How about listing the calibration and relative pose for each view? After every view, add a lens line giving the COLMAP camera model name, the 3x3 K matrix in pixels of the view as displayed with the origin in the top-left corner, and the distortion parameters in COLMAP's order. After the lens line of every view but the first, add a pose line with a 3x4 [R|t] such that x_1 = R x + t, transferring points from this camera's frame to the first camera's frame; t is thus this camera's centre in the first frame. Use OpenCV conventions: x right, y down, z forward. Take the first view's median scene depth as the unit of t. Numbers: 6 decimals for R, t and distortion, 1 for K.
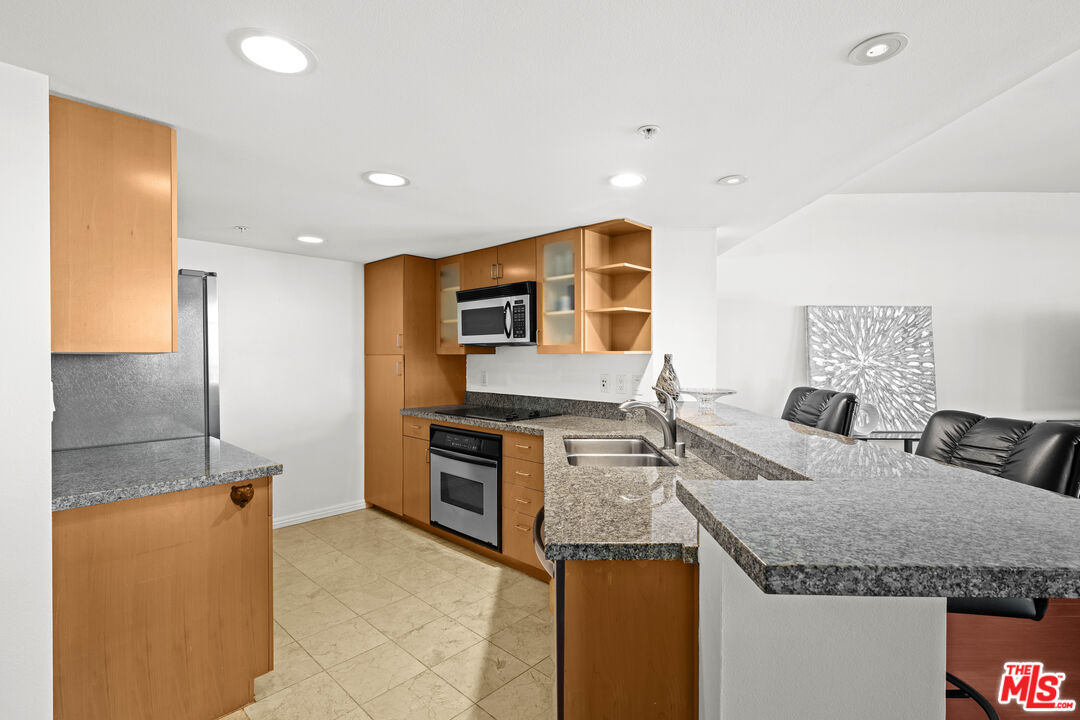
lens RADIAL K [[487.9, 0, 540.0], [0, 487.9, 360.0], [0, 0, 1]] dist [-0.000915, 0.000024]
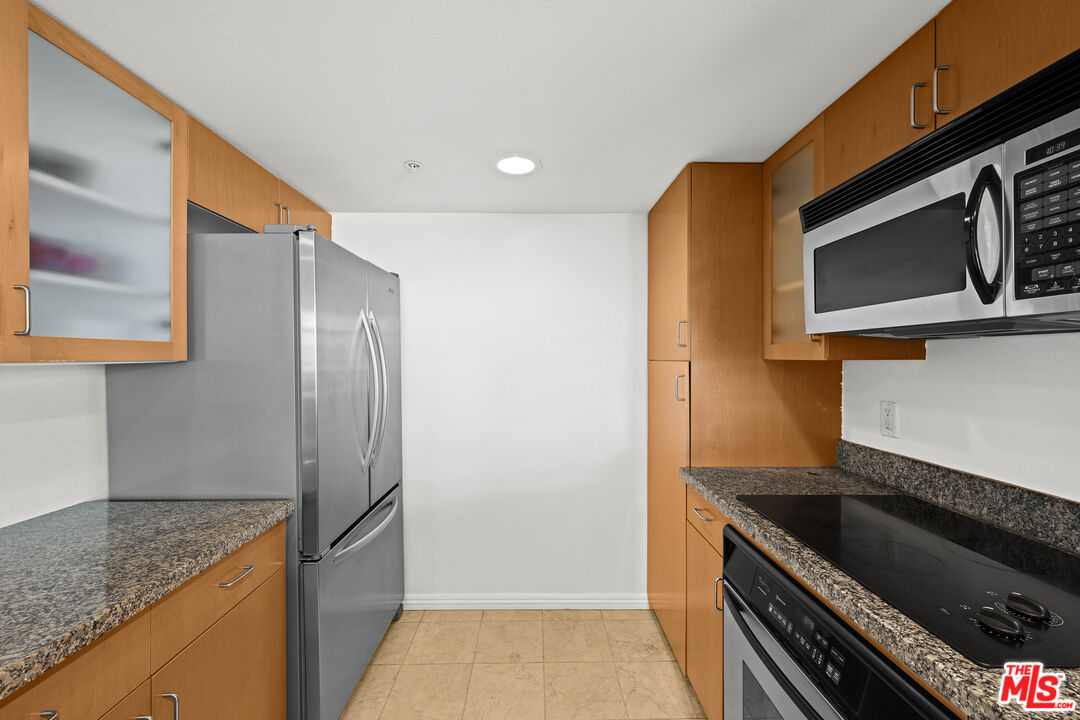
lens RADIAL K [[437.6, 0, 547.7], [0, 437.6, 357.6], [0, 0, 1]] dist [-0.001609, -0.000374]
pose [[0.699937, -0.003574, -0.714195, -0.056665], [-0.006612, 0.999912, -0.011483, -0.007752], [0.714174, 0.012759, 0.699852, 0.578254]]
